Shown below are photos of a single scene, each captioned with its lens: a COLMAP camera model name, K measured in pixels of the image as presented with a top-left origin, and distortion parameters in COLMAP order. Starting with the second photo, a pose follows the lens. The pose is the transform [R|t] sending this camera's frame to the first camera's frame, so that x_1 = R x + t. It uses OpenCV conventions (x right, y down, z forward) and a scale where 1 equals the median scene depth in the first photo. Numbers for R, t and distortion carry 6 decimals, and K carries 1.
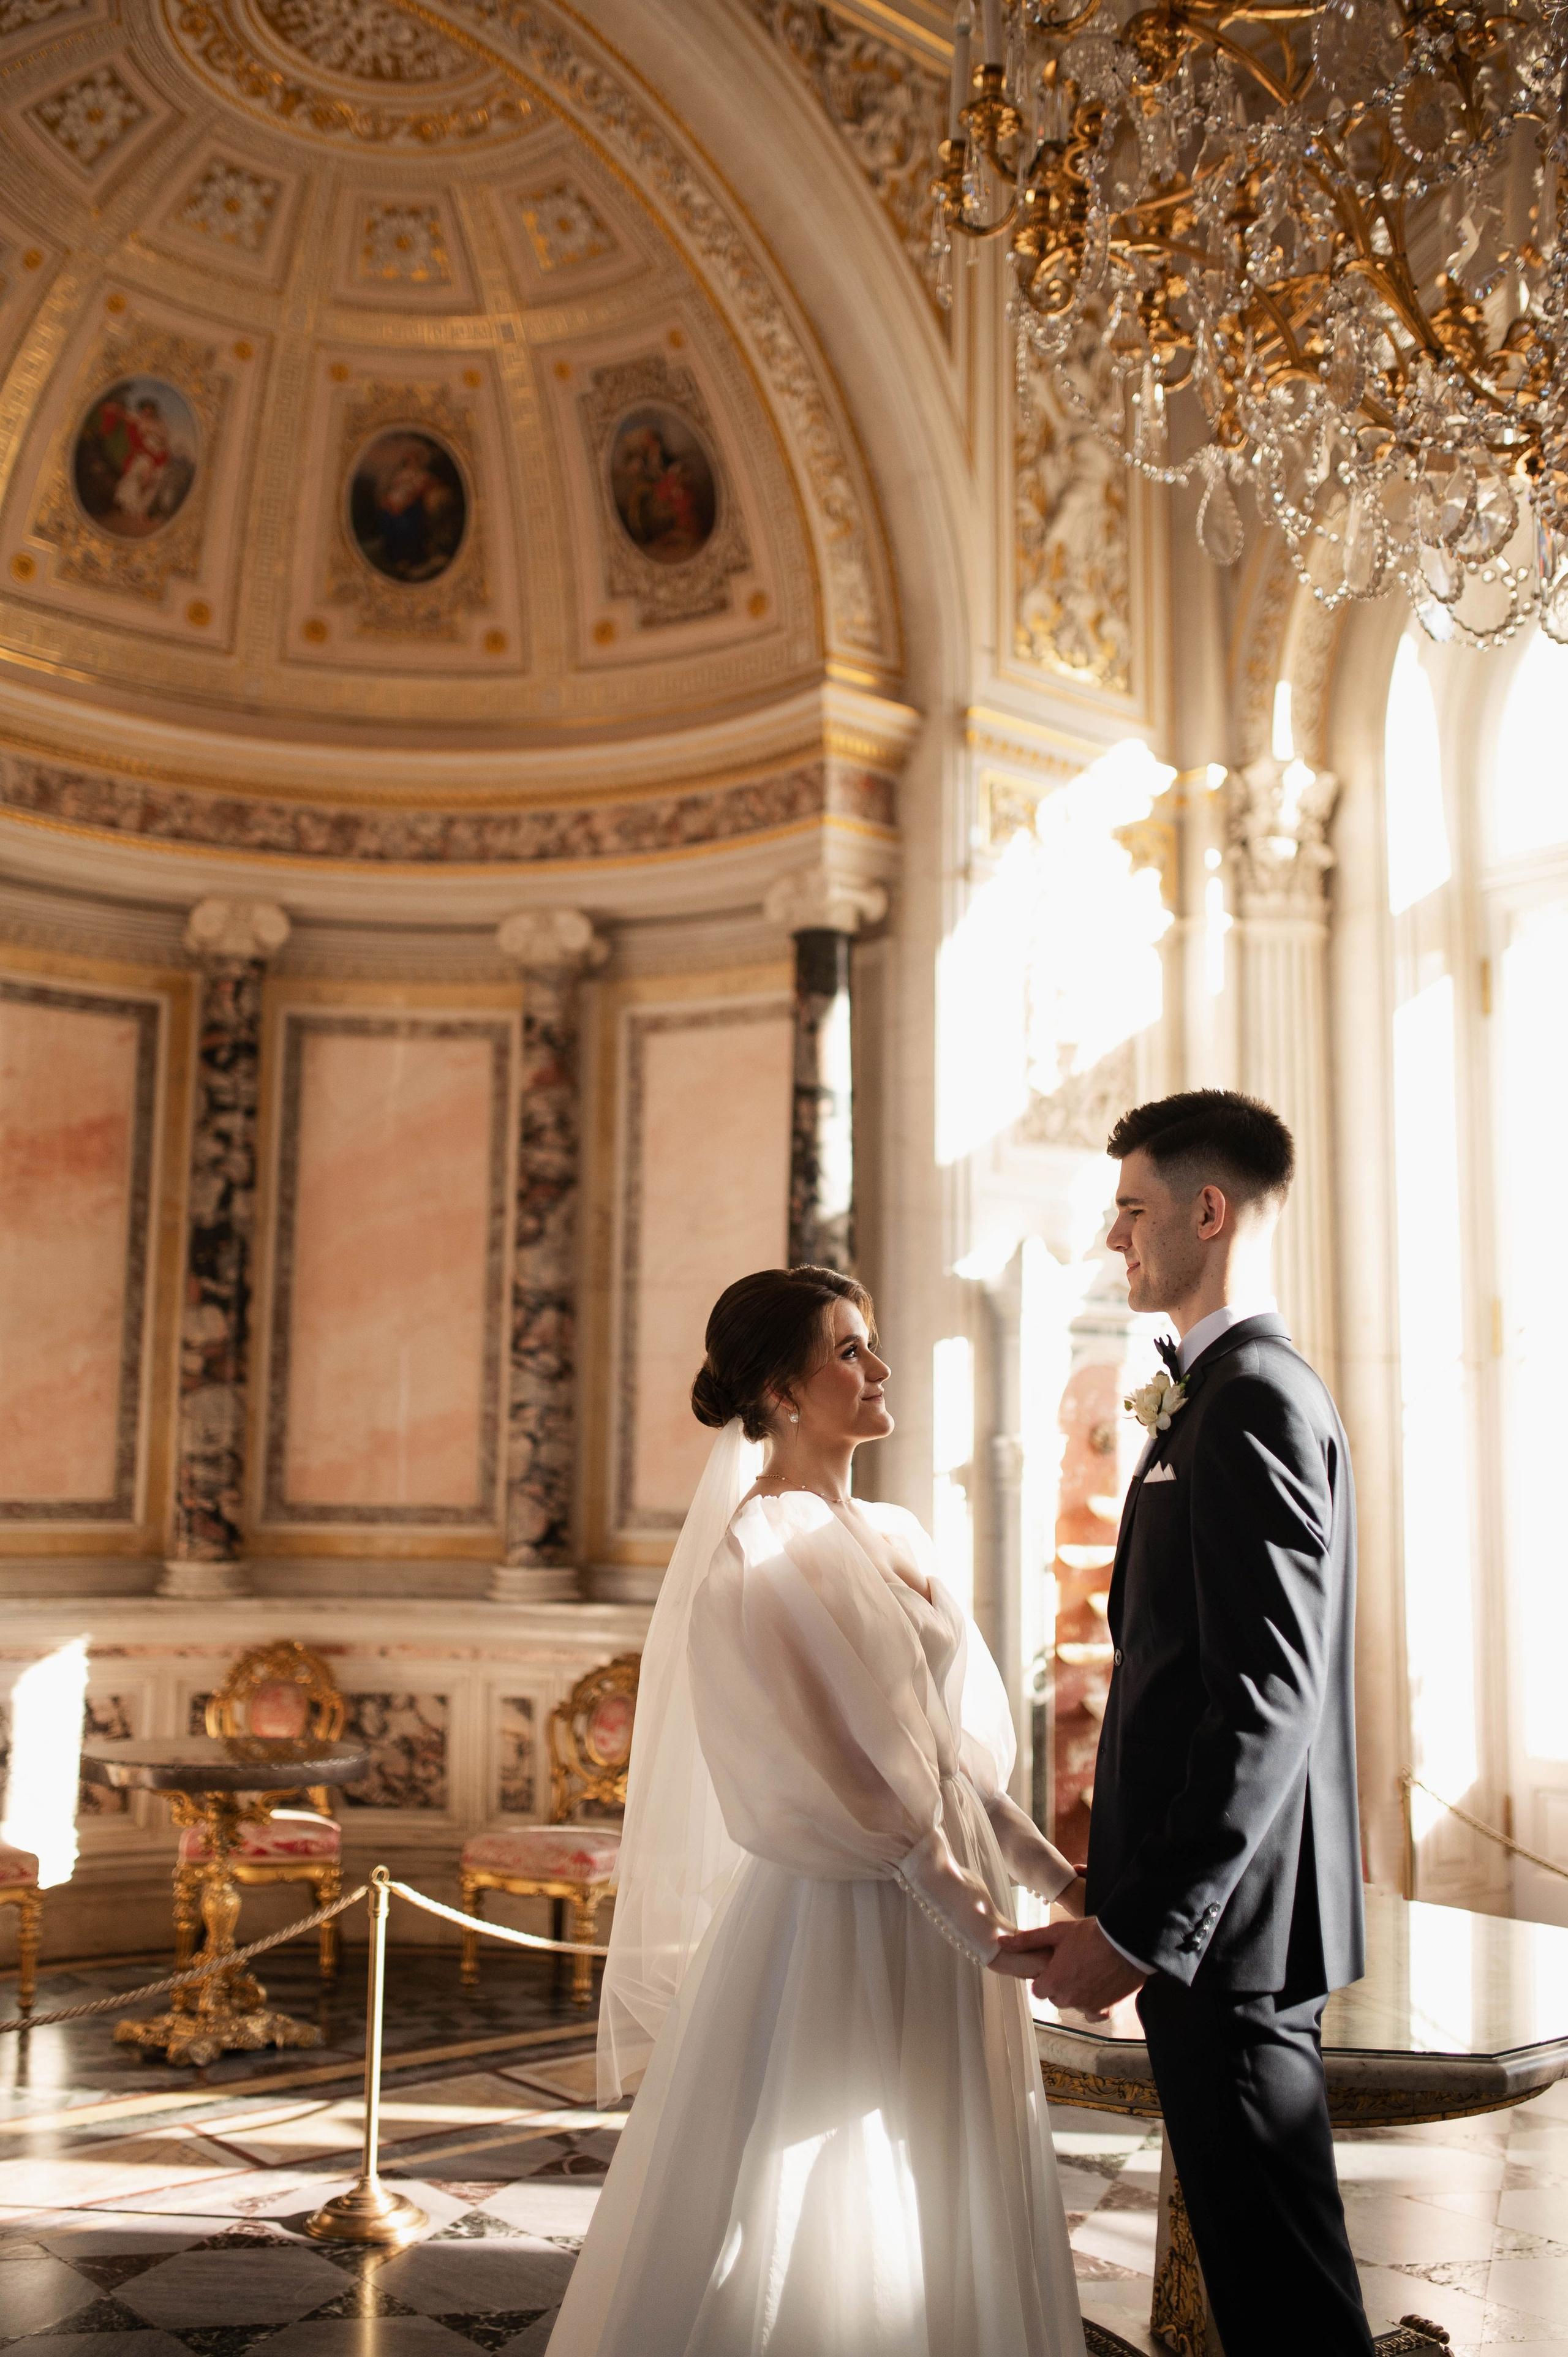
lens RADIAL K [[2352.5, 0, 784.0], [0, 2352.5, 1178.5], [0, 0, 1]] dist [-0.068942, 0.108430]
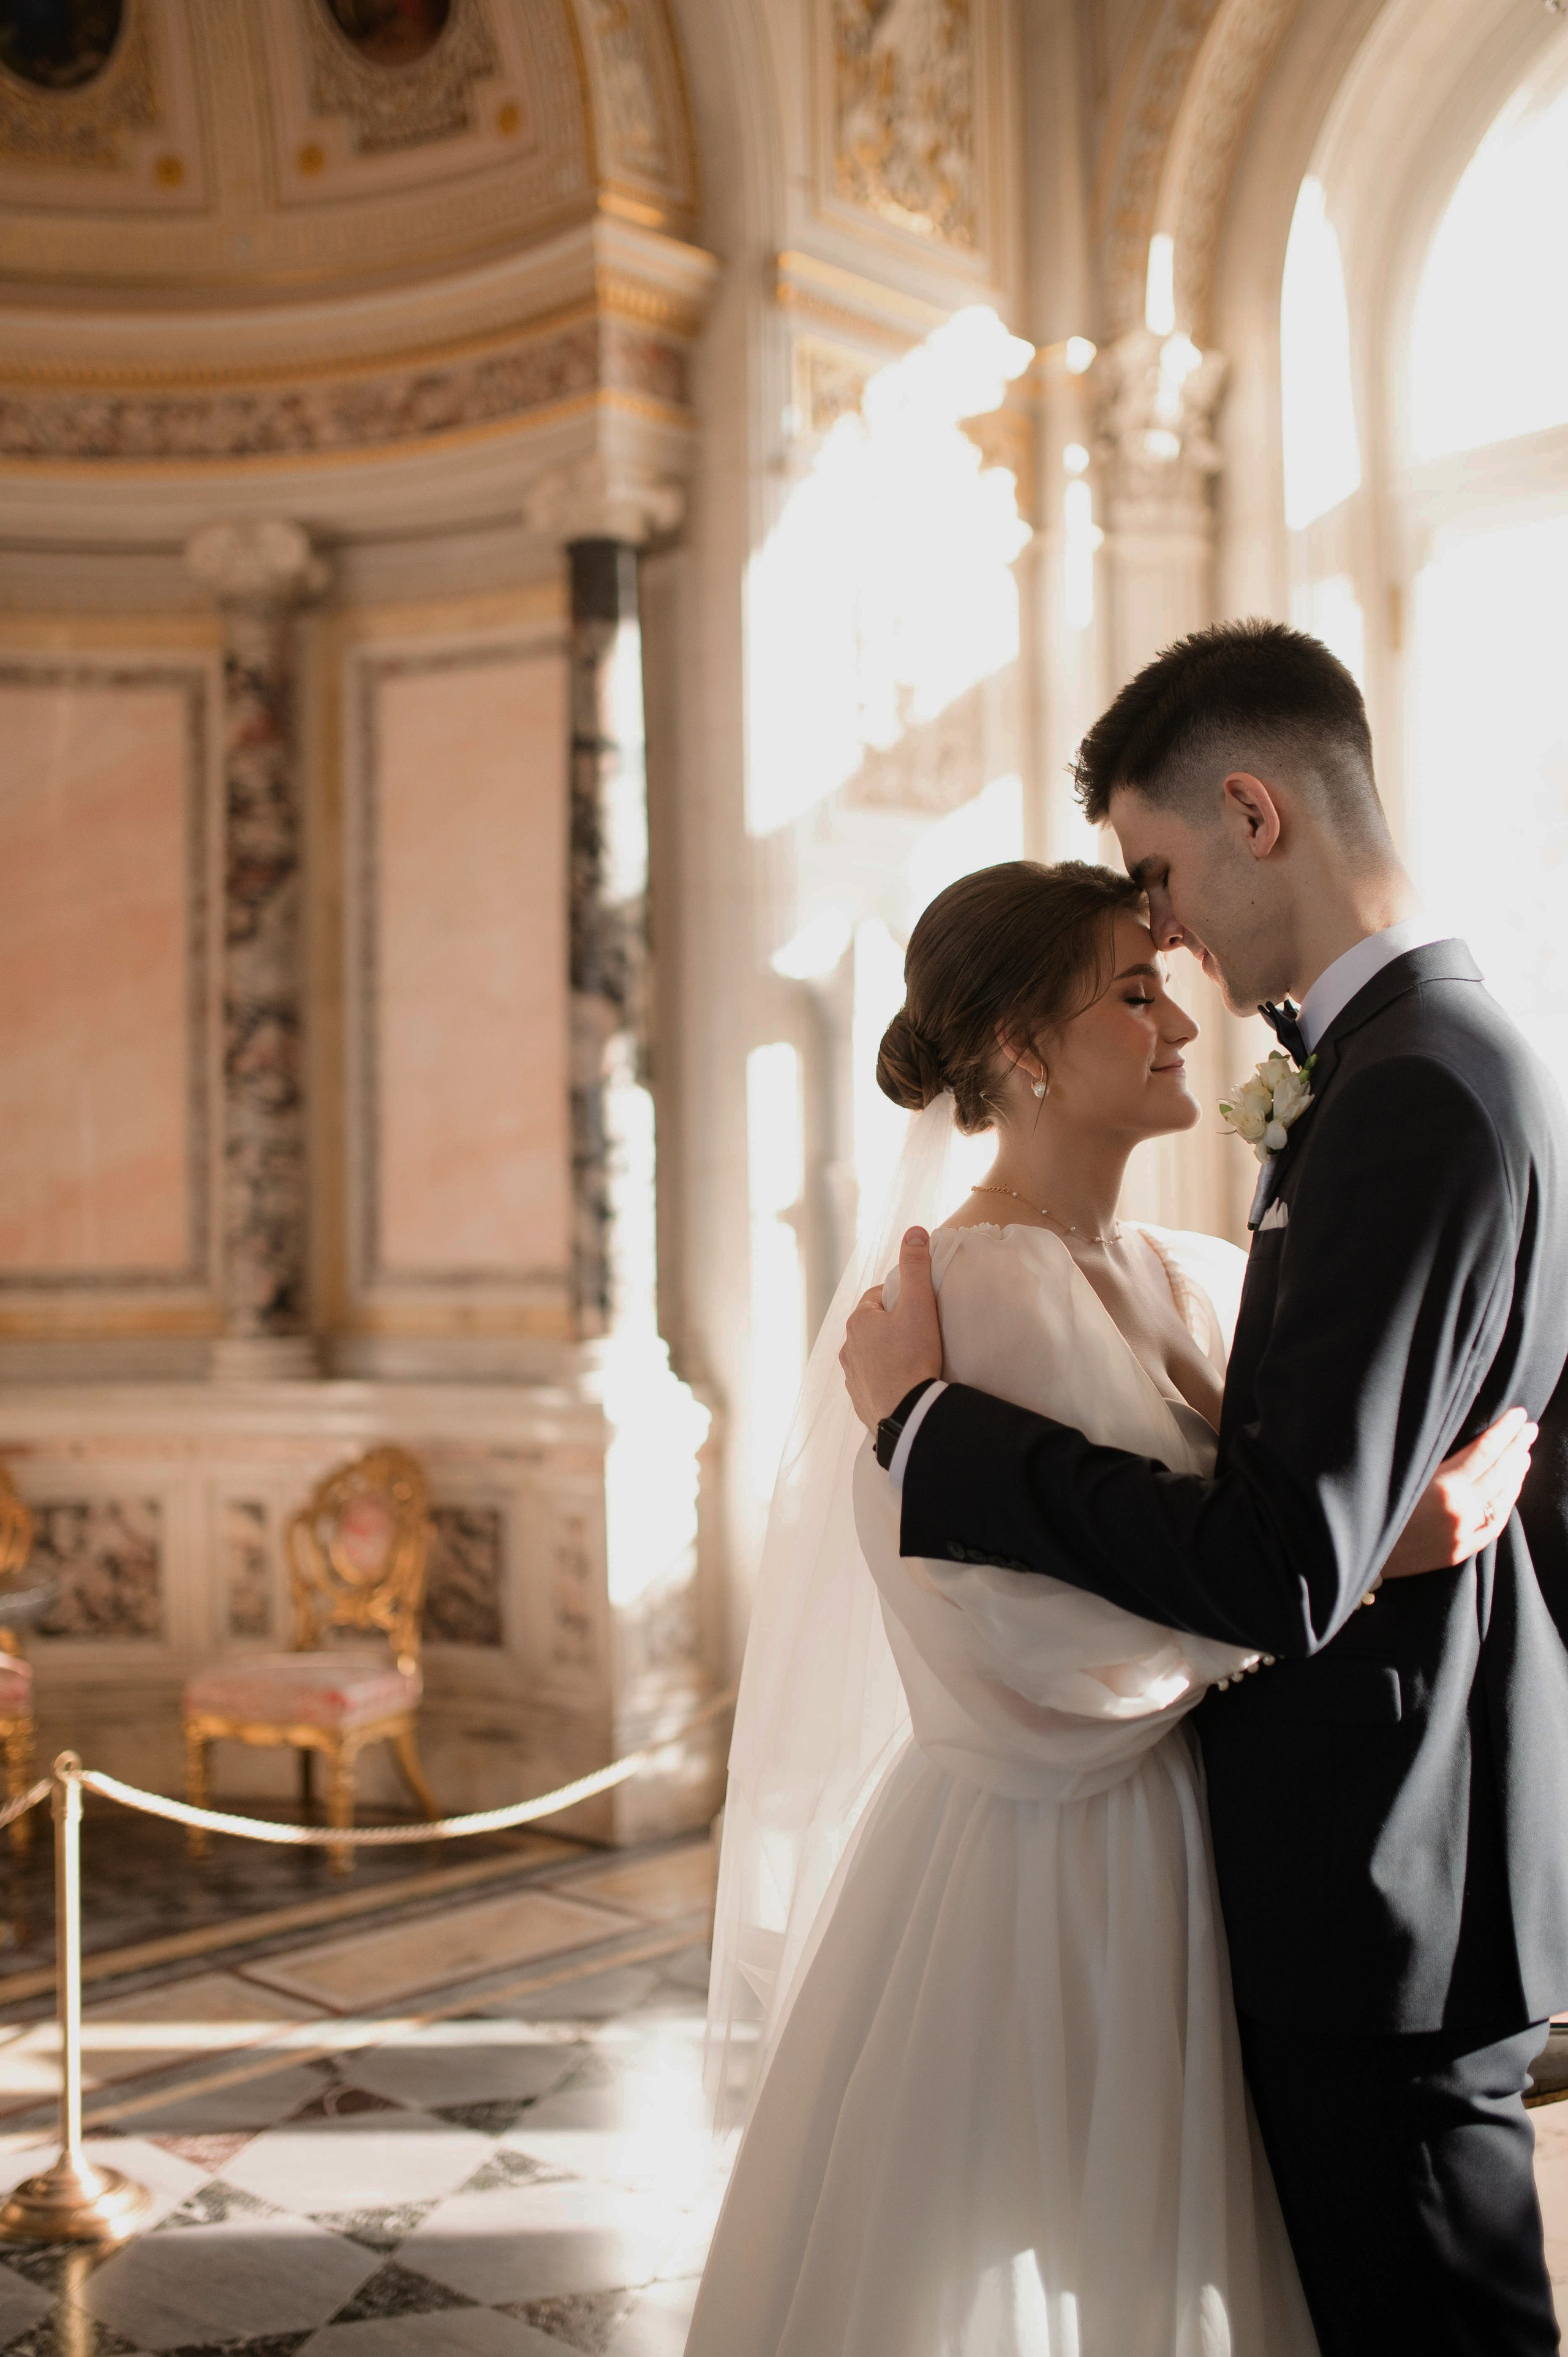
lens RADIAL K [[2352.2, 0, 784.0], [0, 2352.2, 1178.5], [0, 0, 1]] dist [-0.068942, 0.108430]
pose [[0.993205, -0.025295, 0.113593, -0.017120], [0.012354, 0.993494, 0.113212, 0.019608], [-0.115718, -0.111039, 0.987056, 0.181079]]
